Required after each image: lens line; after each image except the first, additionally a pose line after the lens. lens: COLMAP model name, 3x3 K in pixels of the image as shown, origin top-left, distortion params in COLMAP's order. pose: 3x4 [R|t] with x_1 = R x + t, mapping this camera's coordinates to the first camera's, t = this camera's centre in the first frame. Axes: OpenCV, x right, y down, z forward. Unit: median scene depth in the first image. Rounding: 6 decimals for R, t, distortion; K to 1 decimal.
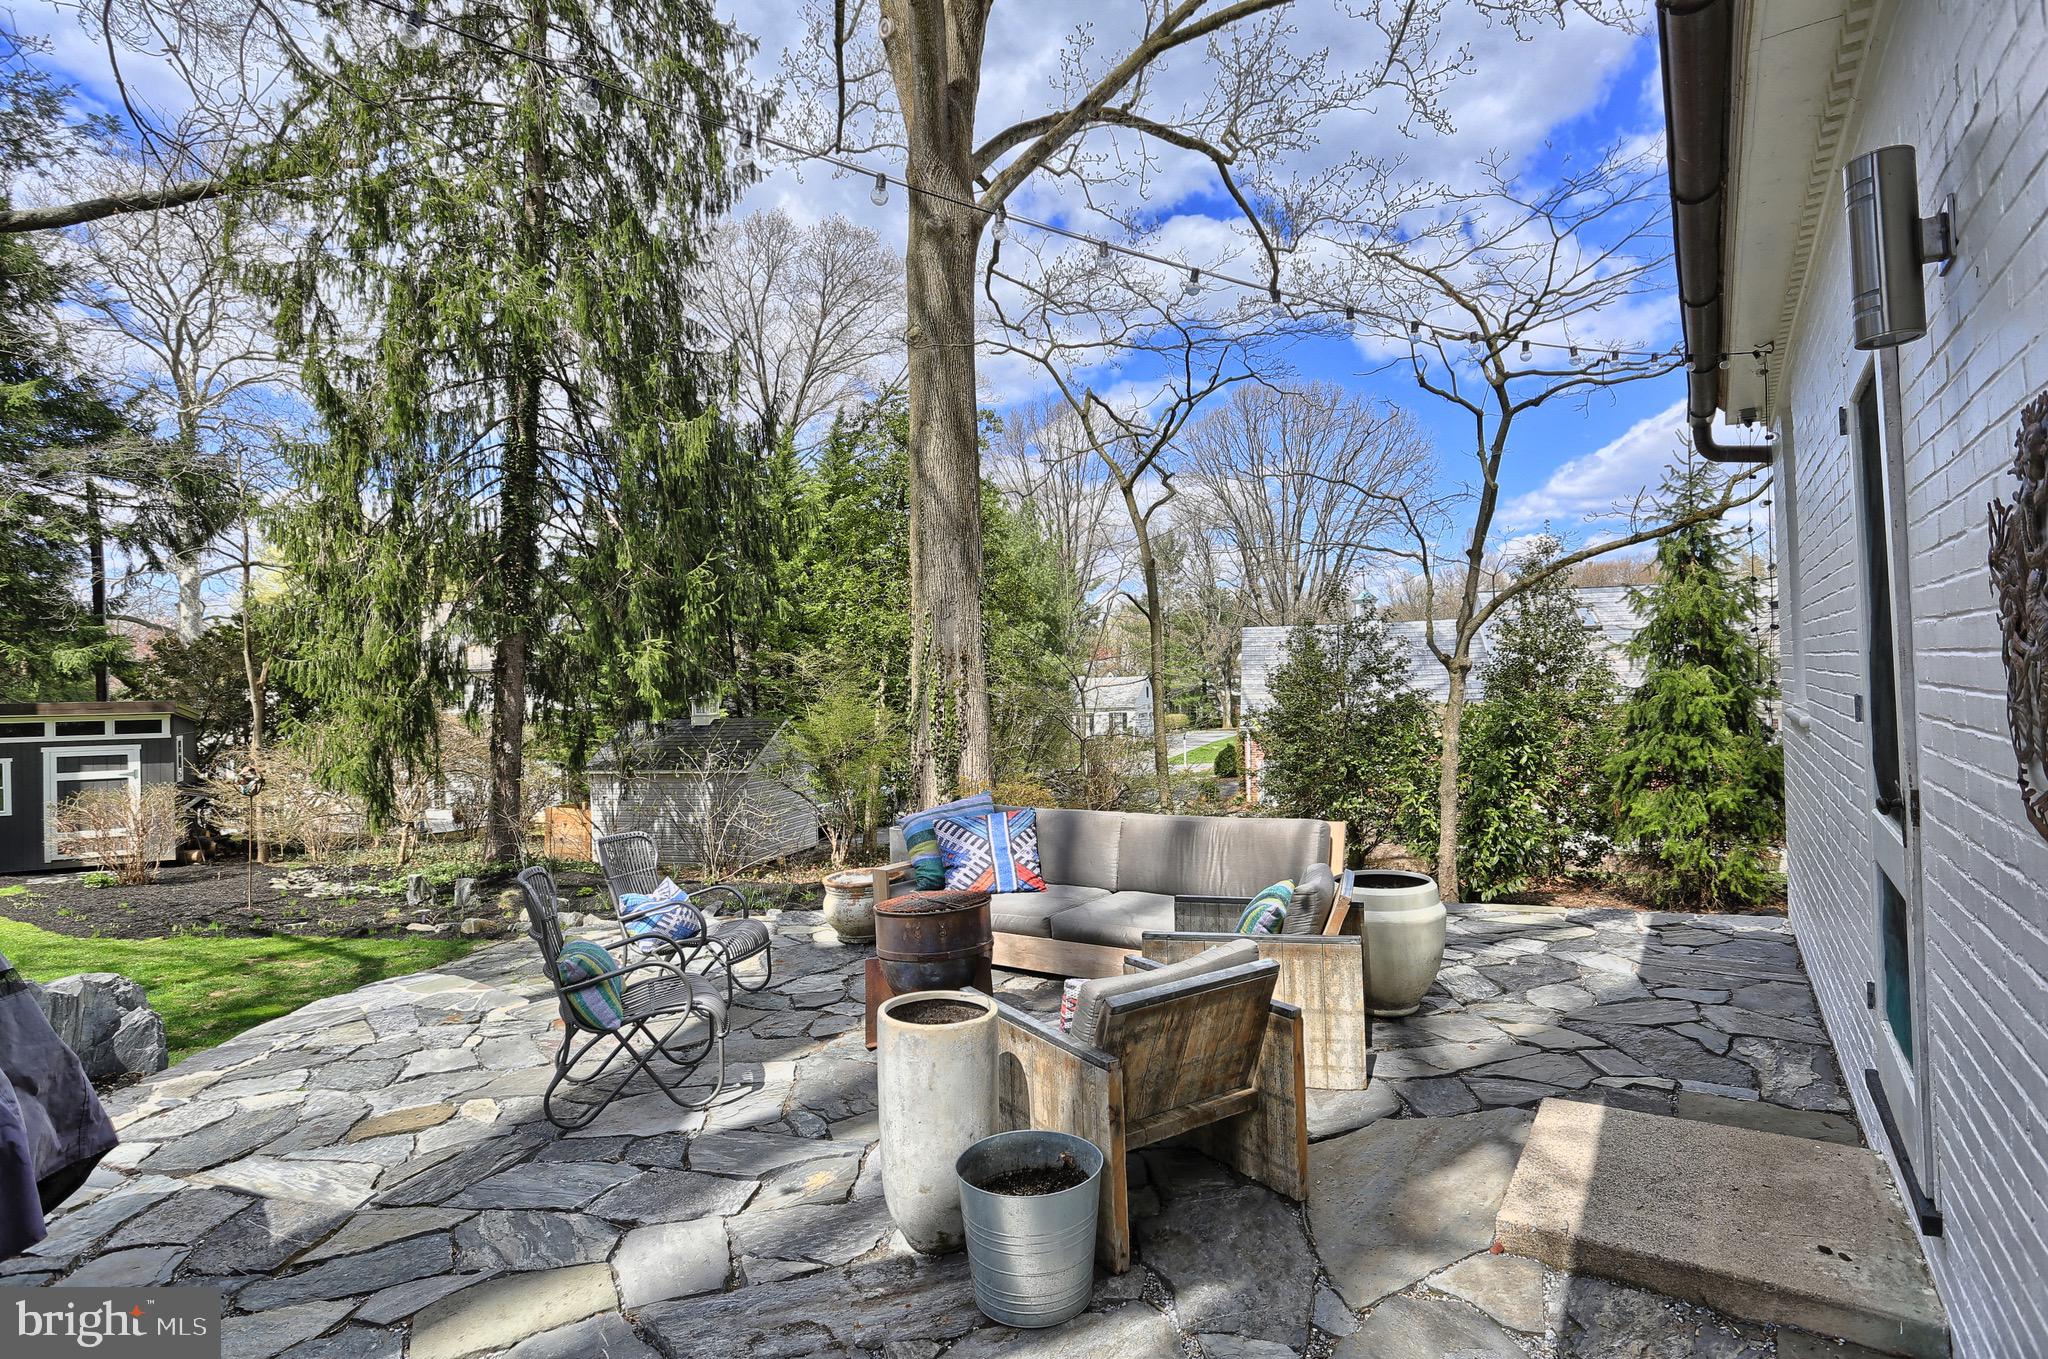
lens RADIAL K [[1021.5, 0, 1019.6], [0, 1021.5, 675.9], [0, 0, 1]] dist [-0.061044, 0.026182]
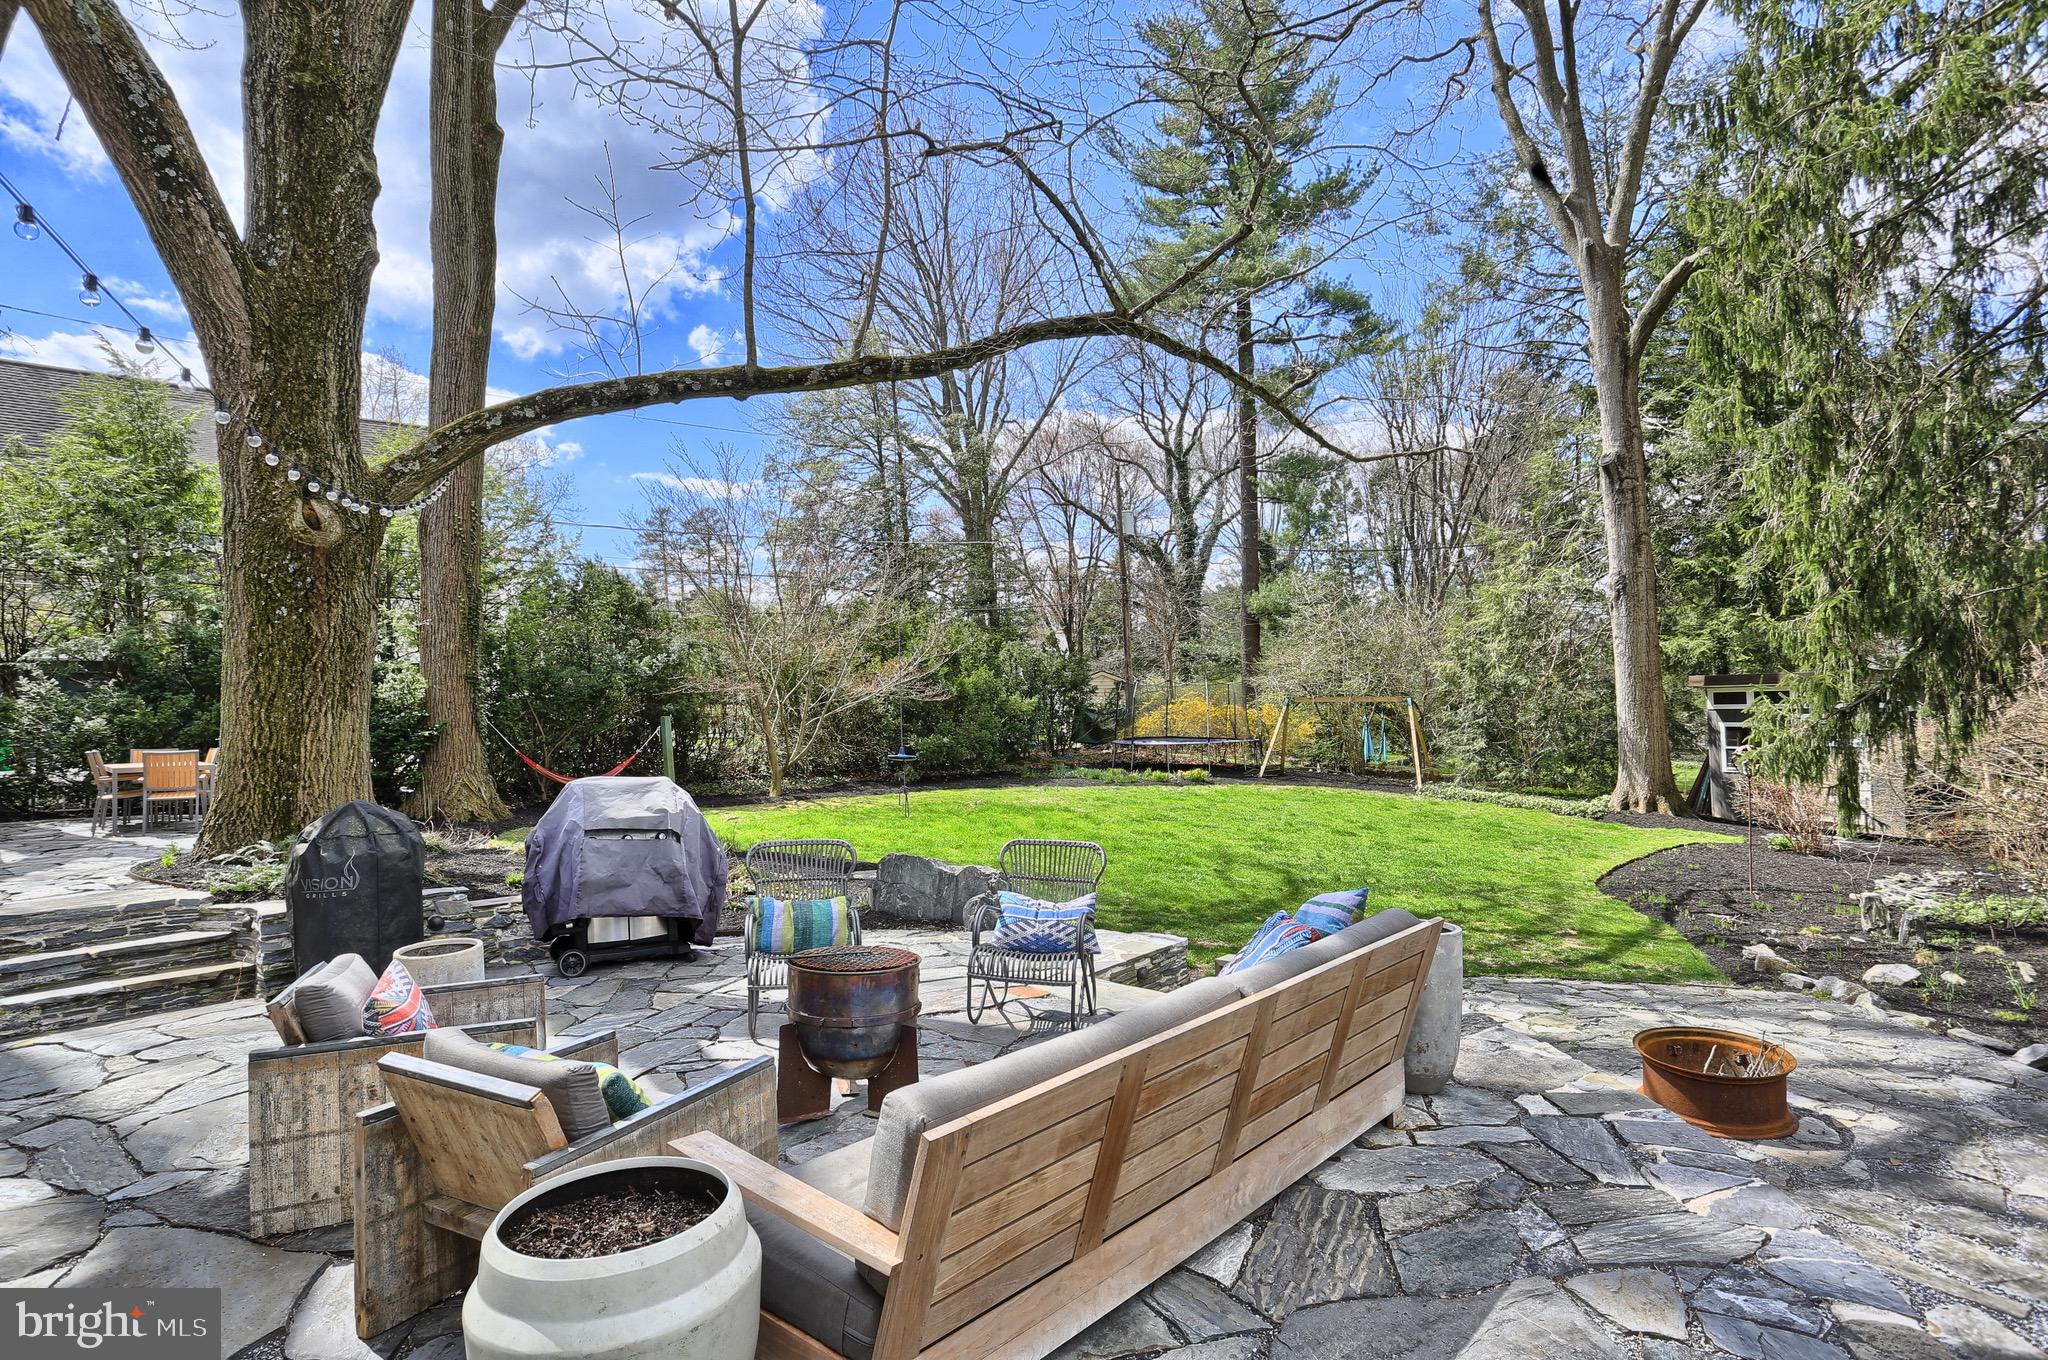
lens RADIAL K [[1021.5, 0, 1020.2], [0, 1021.5, 678.6], [0, 0, 1]] dist [-0.061044, 0.026182]
pose [[-0.139432, 0.001154, -0.990231, 0.286214], [0.053136, 0.998567, -0.006318, -0.005186], [0.988805, -0.053498, -0.139294, 0.447145]]
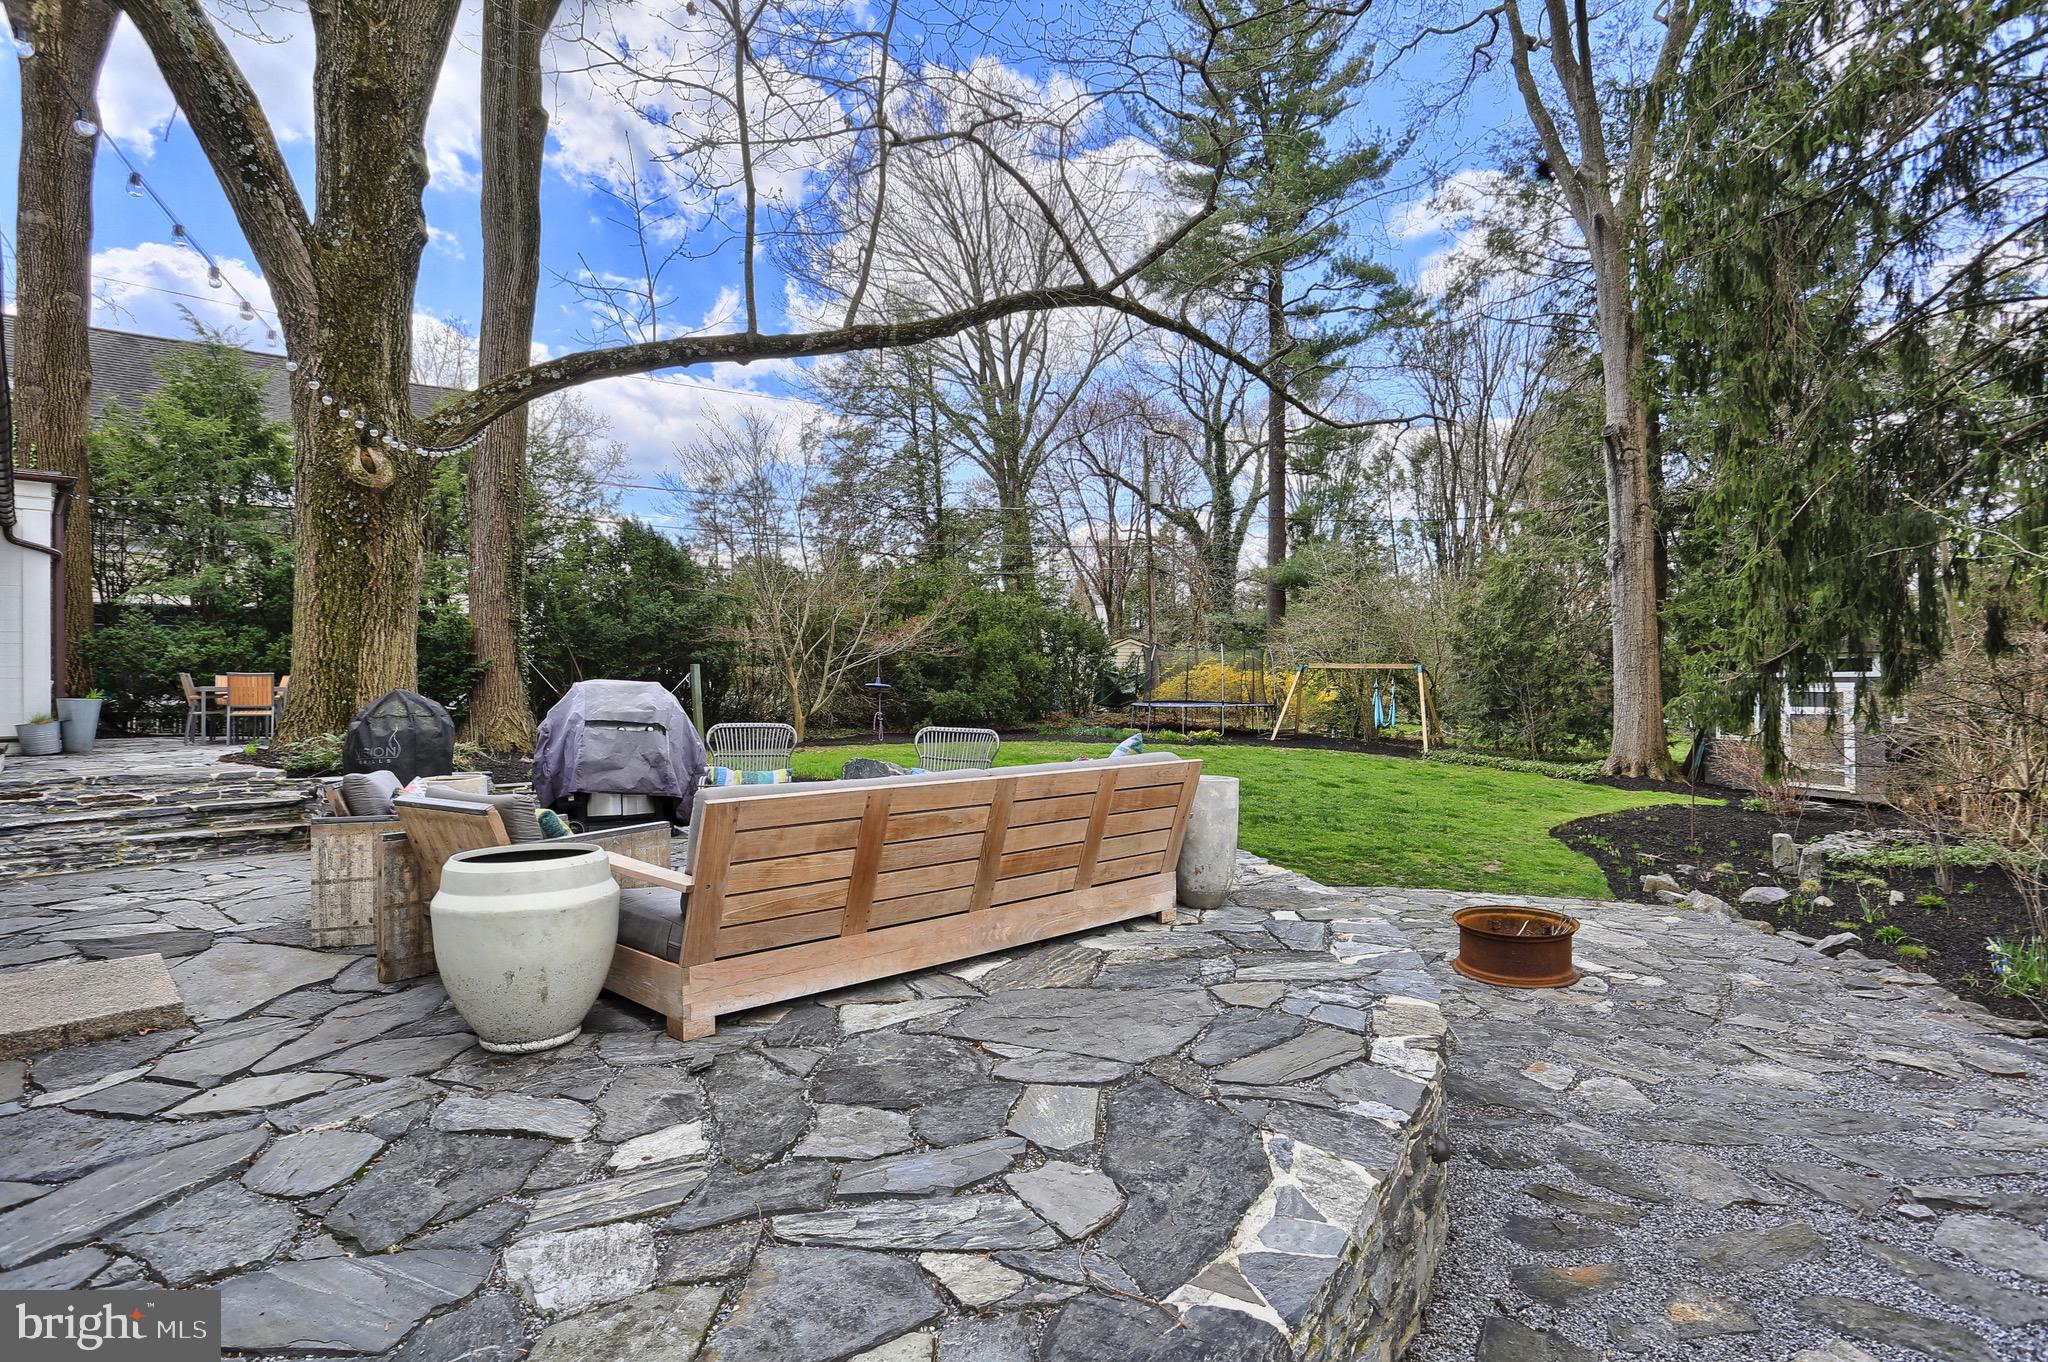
lens RADIAL K [[1021.5, 0, 1022.9], [0, 1021.5, 677.6], [0, 0, 1]] dist [-0.061044, 0.026182]
pose [[-0.184371, 0.022835, -0.982591, 0.358551], [0.035318, 0.999238, 0.016595, 0.026271], [0.982222, -0.031643, -0.185037, 0.522600]]
